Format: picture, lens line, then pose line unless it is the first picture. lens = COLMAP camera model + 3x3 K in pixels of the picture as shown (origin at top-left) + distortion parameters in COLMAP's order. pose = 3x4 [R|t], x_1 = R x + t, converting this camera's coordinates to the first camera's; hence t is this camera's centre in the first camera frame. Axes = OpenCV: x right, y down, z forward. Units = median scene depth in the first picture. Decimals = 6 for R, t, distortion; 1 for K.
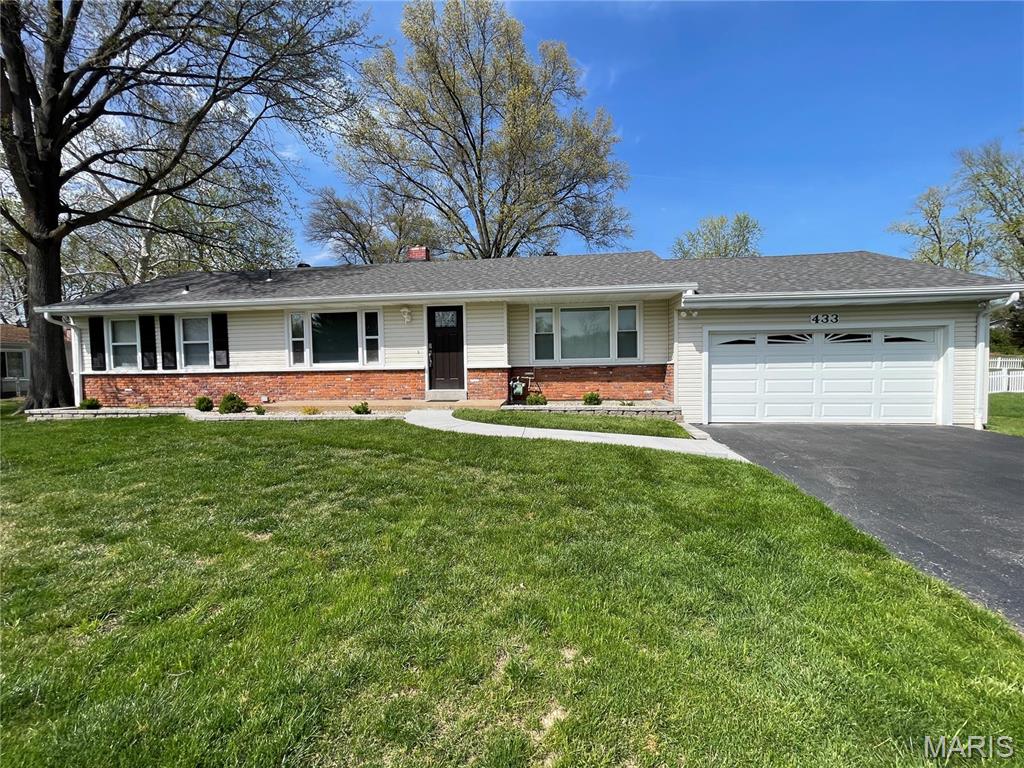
lens RADIAL K [[409.7, 0, 512.0], [0, 409.7, 384.0], [0, 0, 1]] dist [-0.001500, 0.000217]
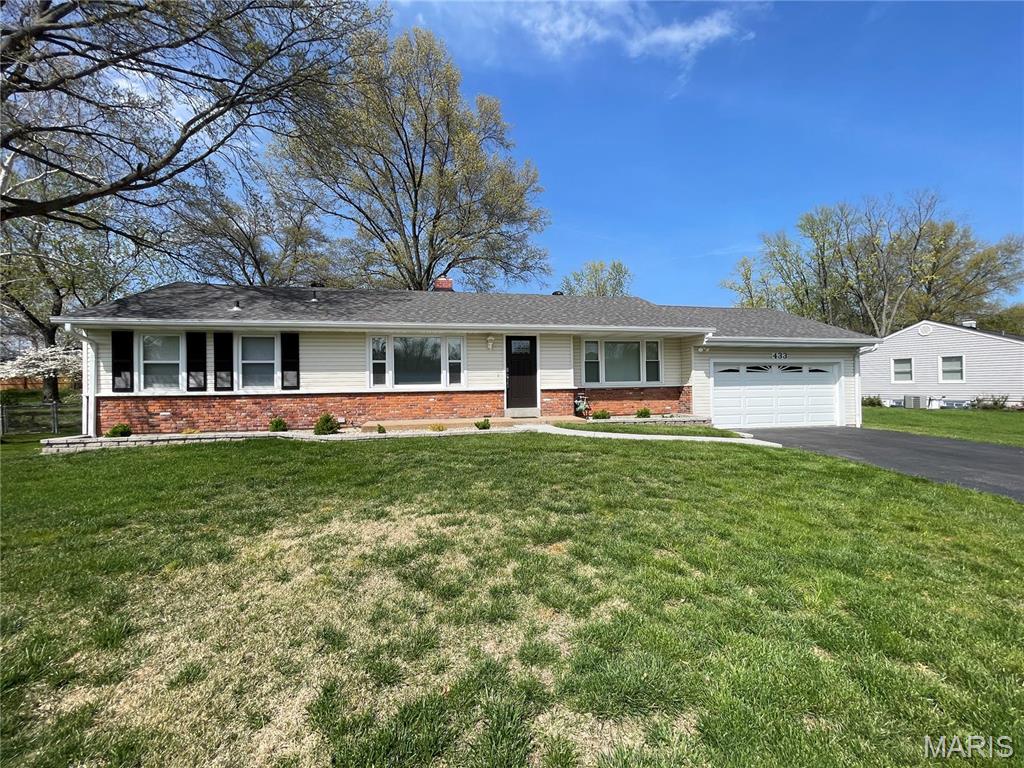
lens RADIAL K [[409.7, 0, 512.0], [0, 409.7, 384.0], [0, 0, 1]] dist [-0.001500, 0.000217]
pose [[0.950752, 0.004681, 0.309919, -0.525197], [0.013351, 0.998339, -0.056039, 0.010333], [-0.309666, 0.057417, 0.949110, -0.082584]]
